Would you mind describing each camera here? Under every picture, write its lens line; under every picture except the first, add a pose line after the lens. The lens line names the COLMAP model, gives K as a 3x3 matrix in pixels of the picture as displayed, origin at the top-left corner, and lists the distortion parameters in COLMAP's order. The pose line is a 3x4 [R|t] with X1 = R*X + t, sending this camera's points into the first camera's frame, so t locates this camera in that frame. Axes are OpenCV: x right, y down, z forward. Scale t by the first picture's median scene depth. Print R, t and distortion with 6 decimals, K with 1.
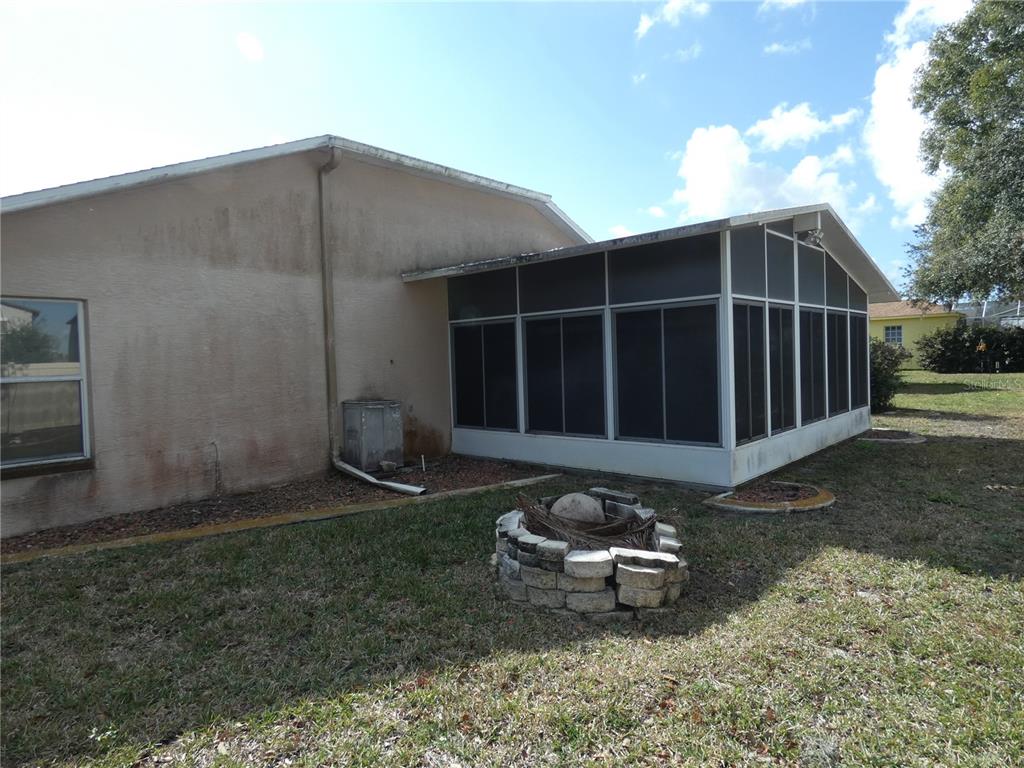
lens RADIAL K [[616.0, 0, 514.2], [0, 616.0, 378.3], [0, 0, 1]] dist [0.007659, 0.000117]
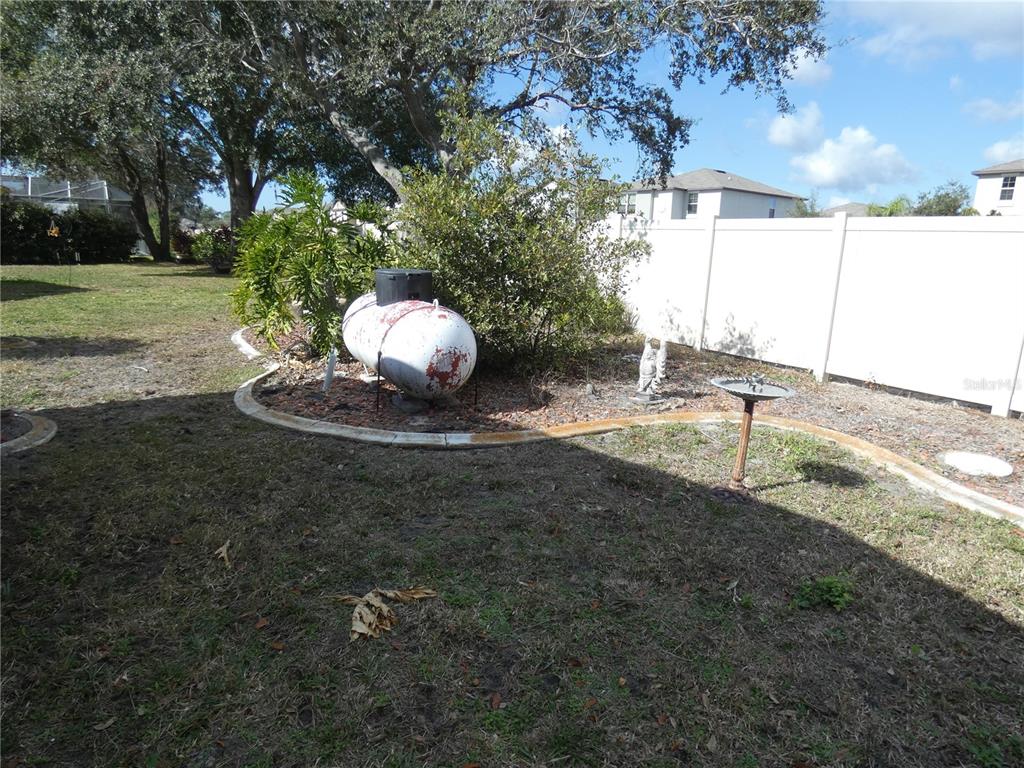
lens RADIAL K [[616.0, 0, 514.2], [0, 616.0, 378.3], [0, 0, 1]] dist [0.007659, 0.000117]
pose [[0.252419, -0.169801, 0.952603, 0.200868], [-0.004483, 0.984267, 0.176633, -0.014545], [-0.967608, -0.048856, 0.247687, 0.354313]]
